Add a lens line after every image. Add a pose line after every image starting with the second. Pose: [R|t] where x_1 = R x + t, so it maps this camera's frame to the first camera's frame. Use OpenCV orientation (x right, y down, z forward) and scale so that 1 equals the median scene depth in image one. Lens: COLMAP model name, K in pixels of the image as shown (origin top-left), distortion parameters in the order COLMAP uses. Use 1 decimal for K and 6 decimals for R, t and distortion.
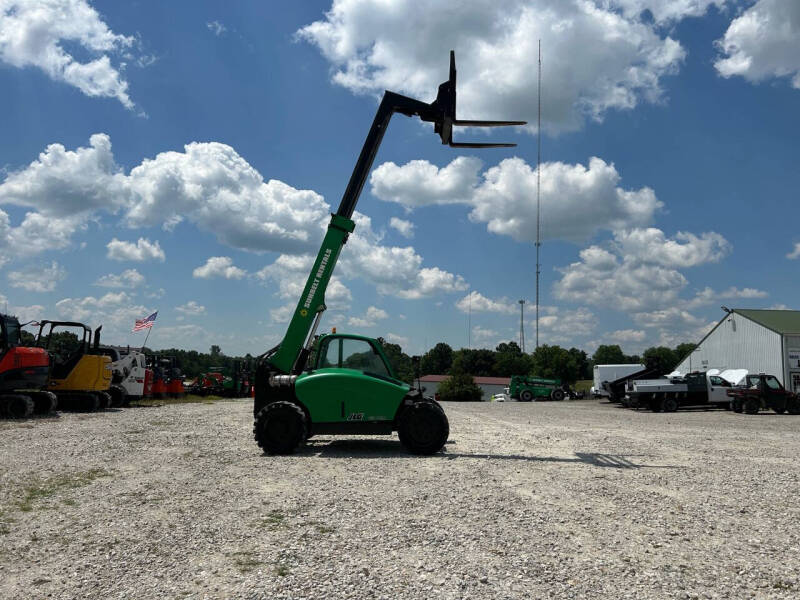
lens RADIAL K [[609.7, 0, 405.4], [0, 609.7, 298.6], [0, 0, 1]] dist [0.074705, -0.112463]
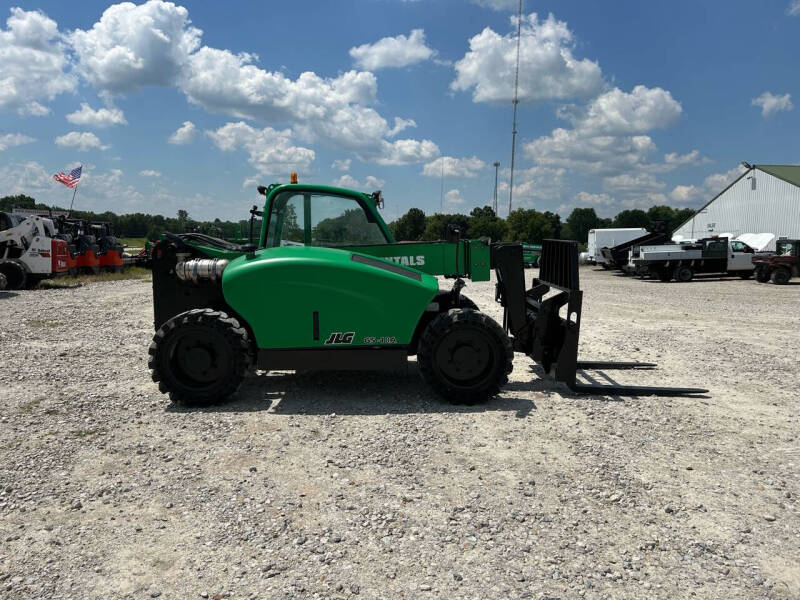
lens RADIAL K [[570.5, 0, 408.1], [0, 570.5, 297.6], [0, 0, 1]] dist [0.056207, -0.028423]
pose [[0.998129, -0.012650, 0.059814, -0.006805], [-0.001151, 0.974296, 0.225270, 0.006141], [-0.061127, -0.224917, 0.972459, 0.069358]]
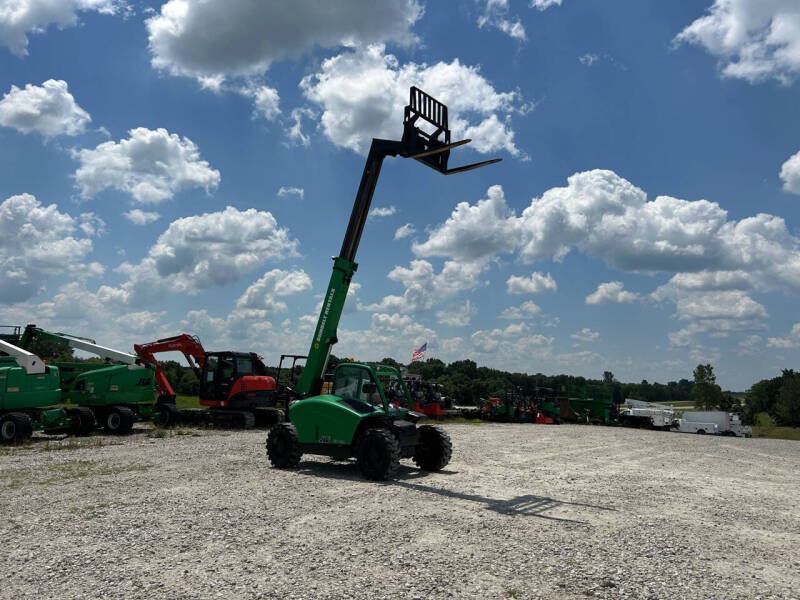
lens RADIAL K [[609.7, 0, 407.7], [0, 609.7, 297.0], [0, 0, 1]] dist [0.074705, -0.112463]
pose [[0.804629, -0.081078, -0.588217, 0.097361], [0.054908, 0.996549, -0.062251, 0.001899], [0.591234, 0.017791, 0.806304, 0.025376]]
